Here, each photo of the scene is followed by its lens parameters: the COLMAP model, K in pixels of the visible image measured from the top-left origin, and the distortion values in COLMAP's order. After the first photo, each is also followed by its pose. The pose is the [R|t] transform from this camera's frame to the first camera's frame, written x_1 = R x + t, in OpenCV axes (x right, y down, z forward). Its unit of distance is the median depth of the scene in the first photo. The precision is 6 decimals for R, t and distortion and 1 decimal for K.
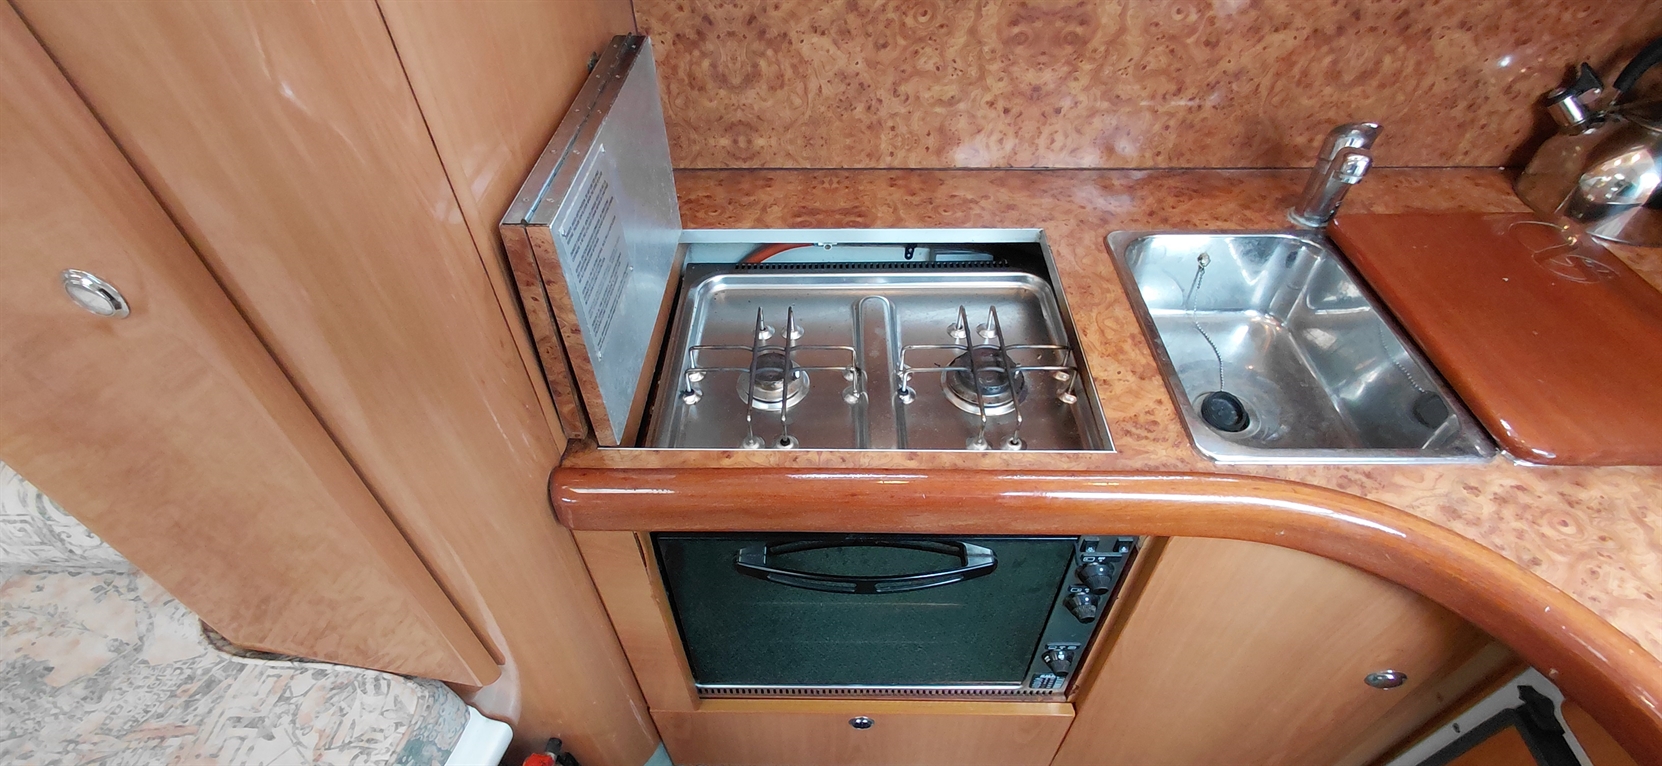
lens RADIAL K [[767.8, 0, 829.0], [0, 767.8, 382.6], [0, 0, 1]] dist [-0.004940, 0.001142]
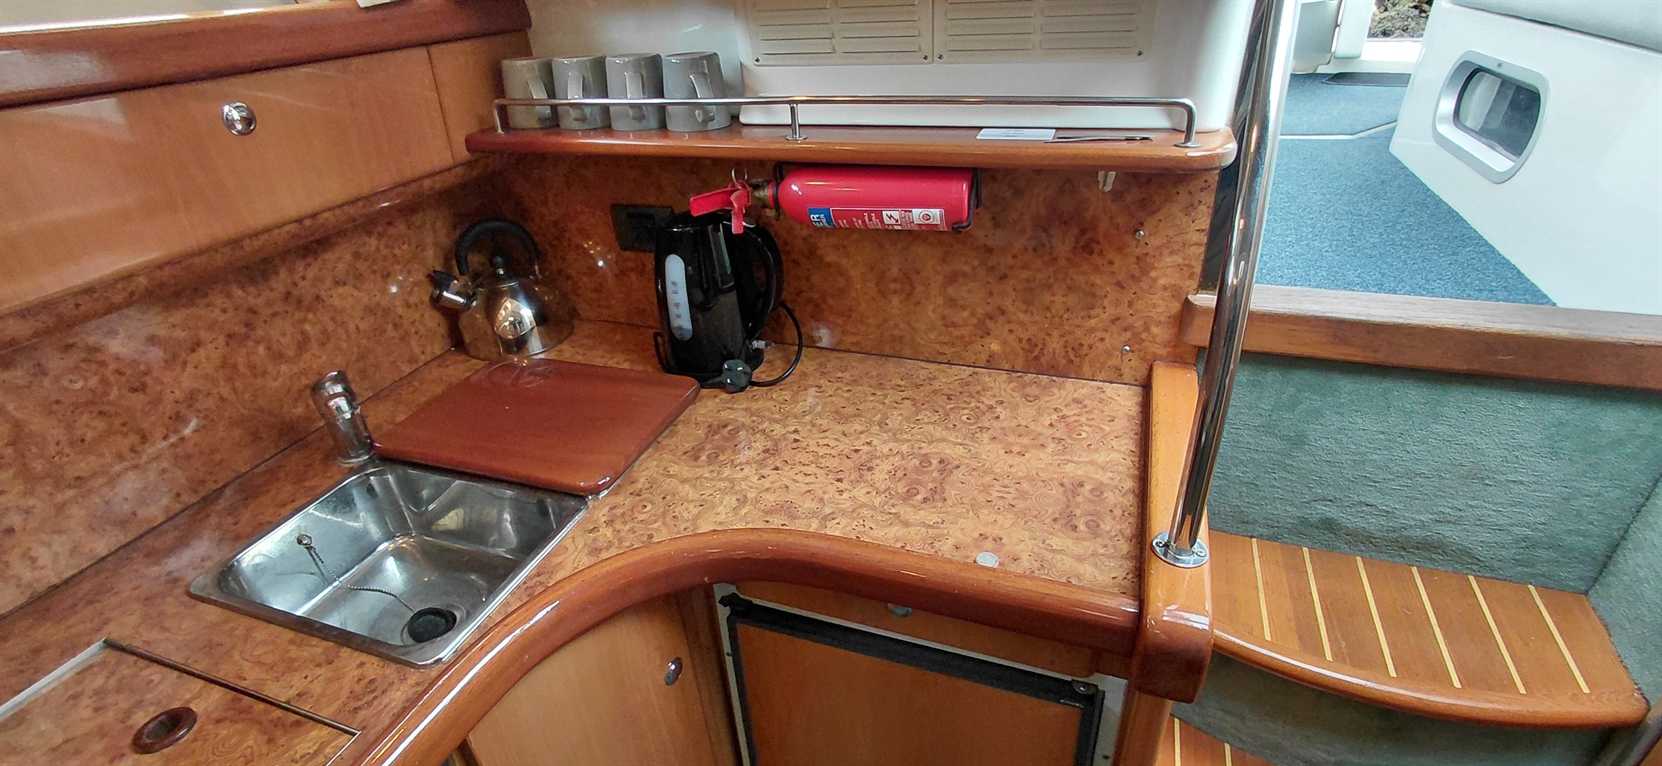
lens RADIAL K [[767.8, 0, 833.6], [0, 767.8, 385.9], [0, 0, 1]] dist [-0.004940, 0.001142]
pose [[0.331796, -0.473563, 0.815873, -0.011575], [0.700312, 0.703106, 0.123309, 0.067655], [-0.632040, 0.530453, 0.564930, -0.138985]]
